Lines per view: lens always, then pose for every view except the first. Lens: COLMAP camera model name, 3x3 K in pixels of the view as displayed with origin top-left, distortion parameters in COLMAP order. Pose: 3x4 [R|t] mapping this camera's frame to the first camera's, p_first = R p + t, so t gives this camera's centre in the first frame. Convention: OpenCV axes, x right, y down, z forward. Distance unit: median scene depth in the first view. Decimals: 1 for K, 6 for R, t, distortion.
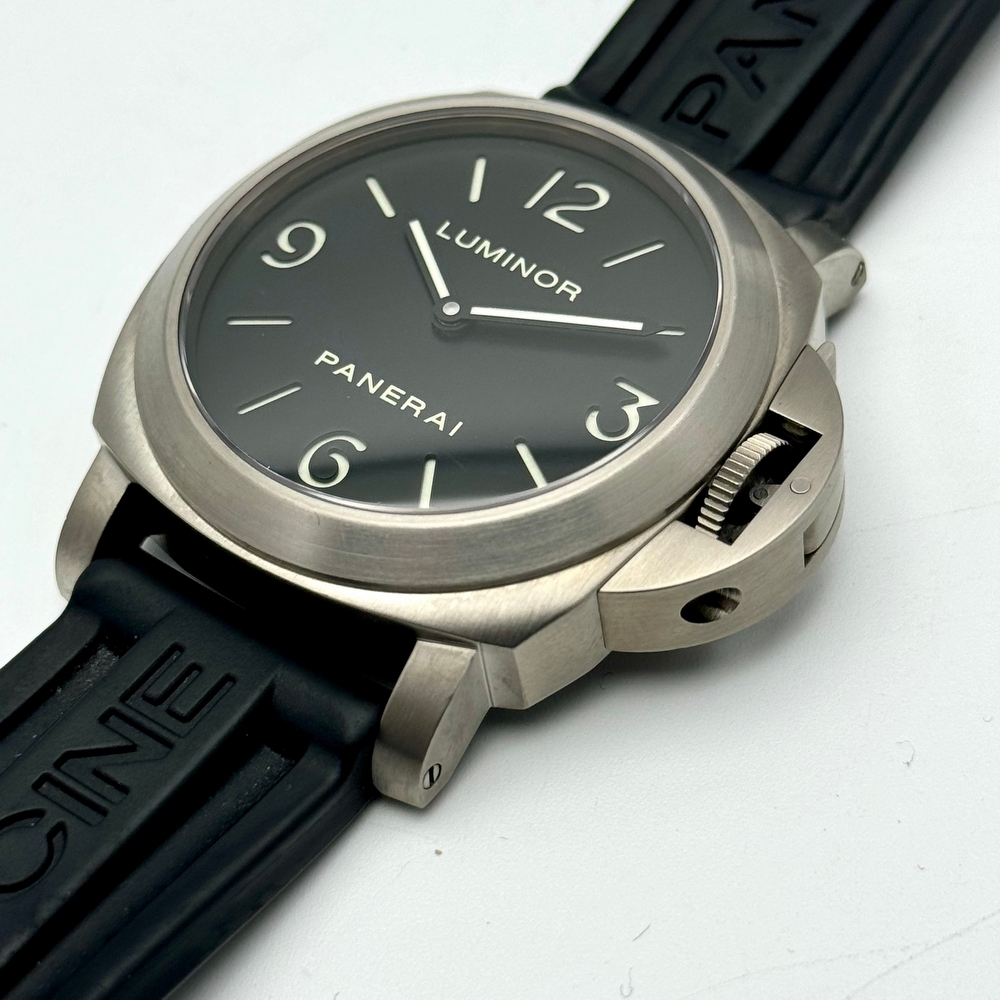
lens RADIAL K [[2840.9, 0, 481.6], [0, 2840.9, 499.2], [0, 0, 1]] dist [0.826806, -1.306417]
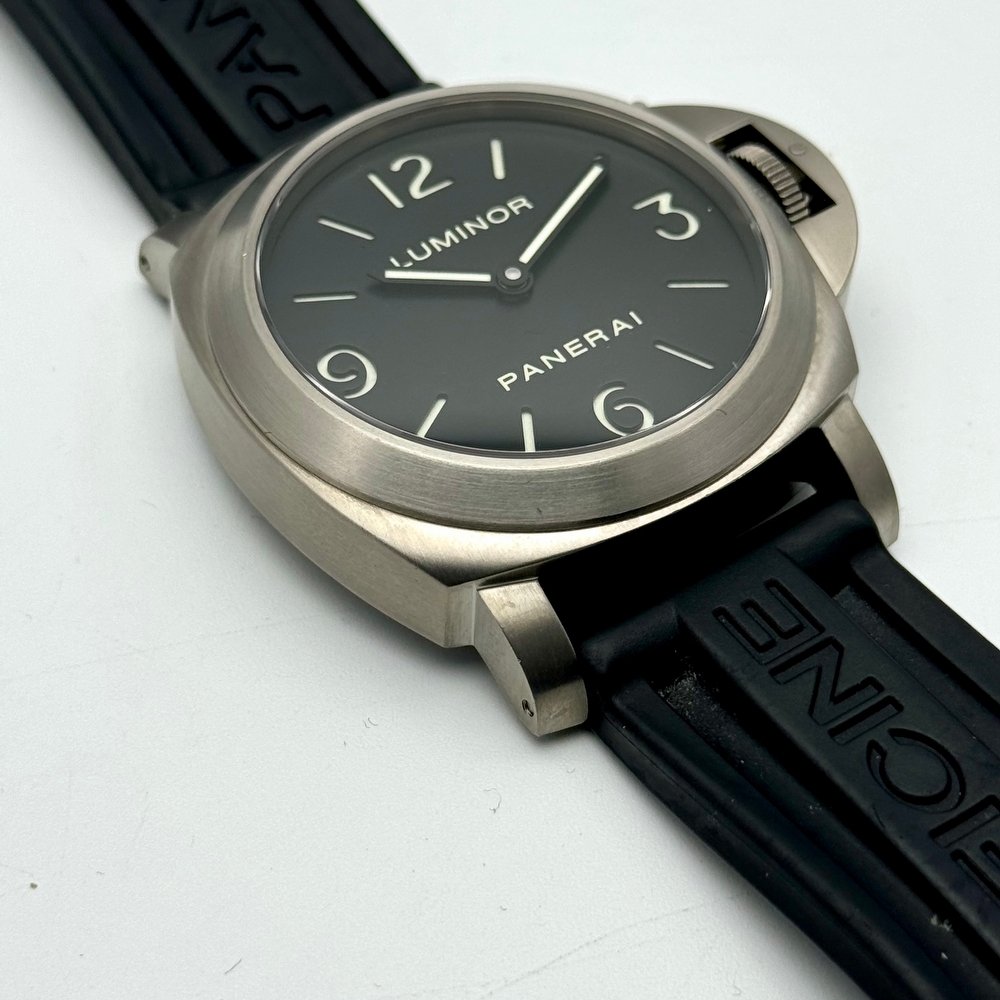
lens RADIAL K [[2840.9, 0, 481.6], [0, 2840.9, 499.2], [0, 0, 1]] dist [0.826806, -1.306417]
pose [[0.311298, -0.657657, 0.685989, -0.798981], [0.716439, 0.636667, 0.285255, -0.325239], [-0.624346, 0.402670, 0.669364, 0.330894]]
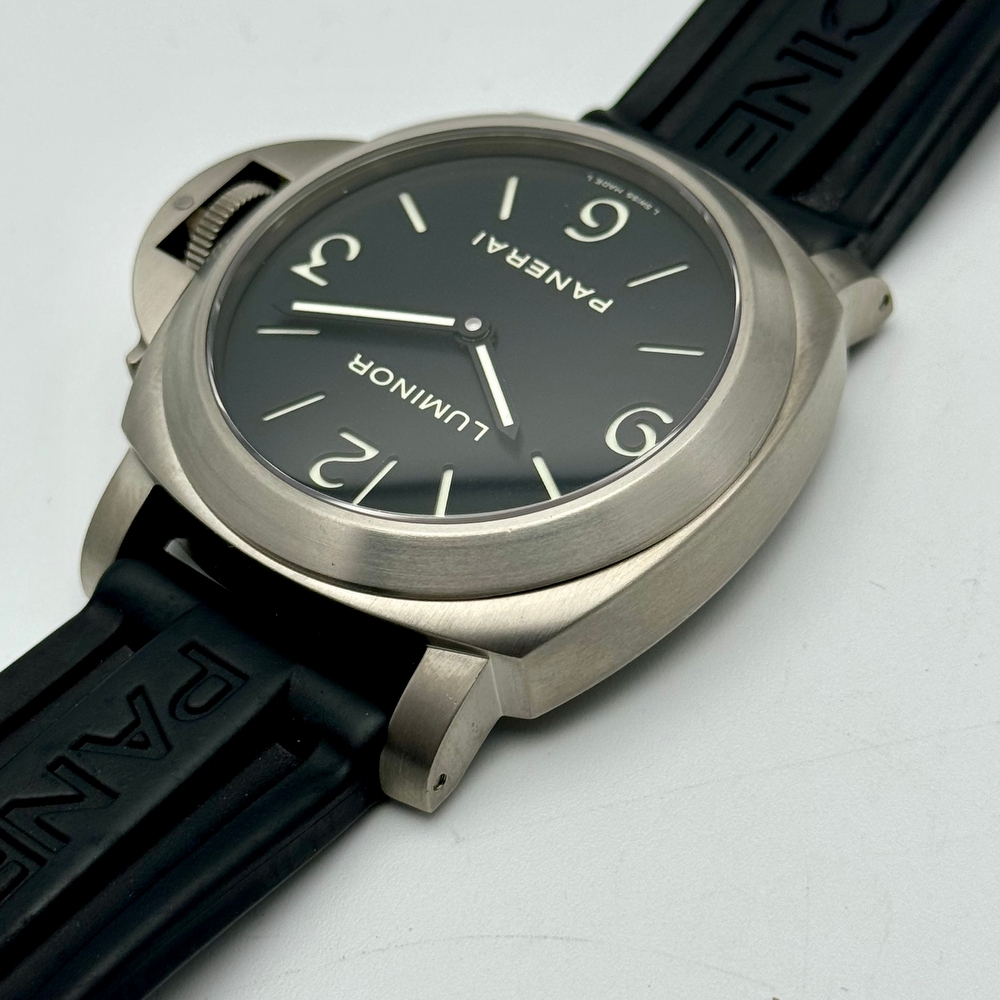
lens RADIAL K [[2840.9, 0, 481.6], [0, 2840.9, 499.2], [0, 0, 1]] dist [0.826806, -1.306417]
pose [[-0.972836, 0.105318, 0.206152, -0.216805], [0.171786, -0.268509, 0.947836, -1.047892], [0.155178, 0.957503, 0.243123, 0.814369]]
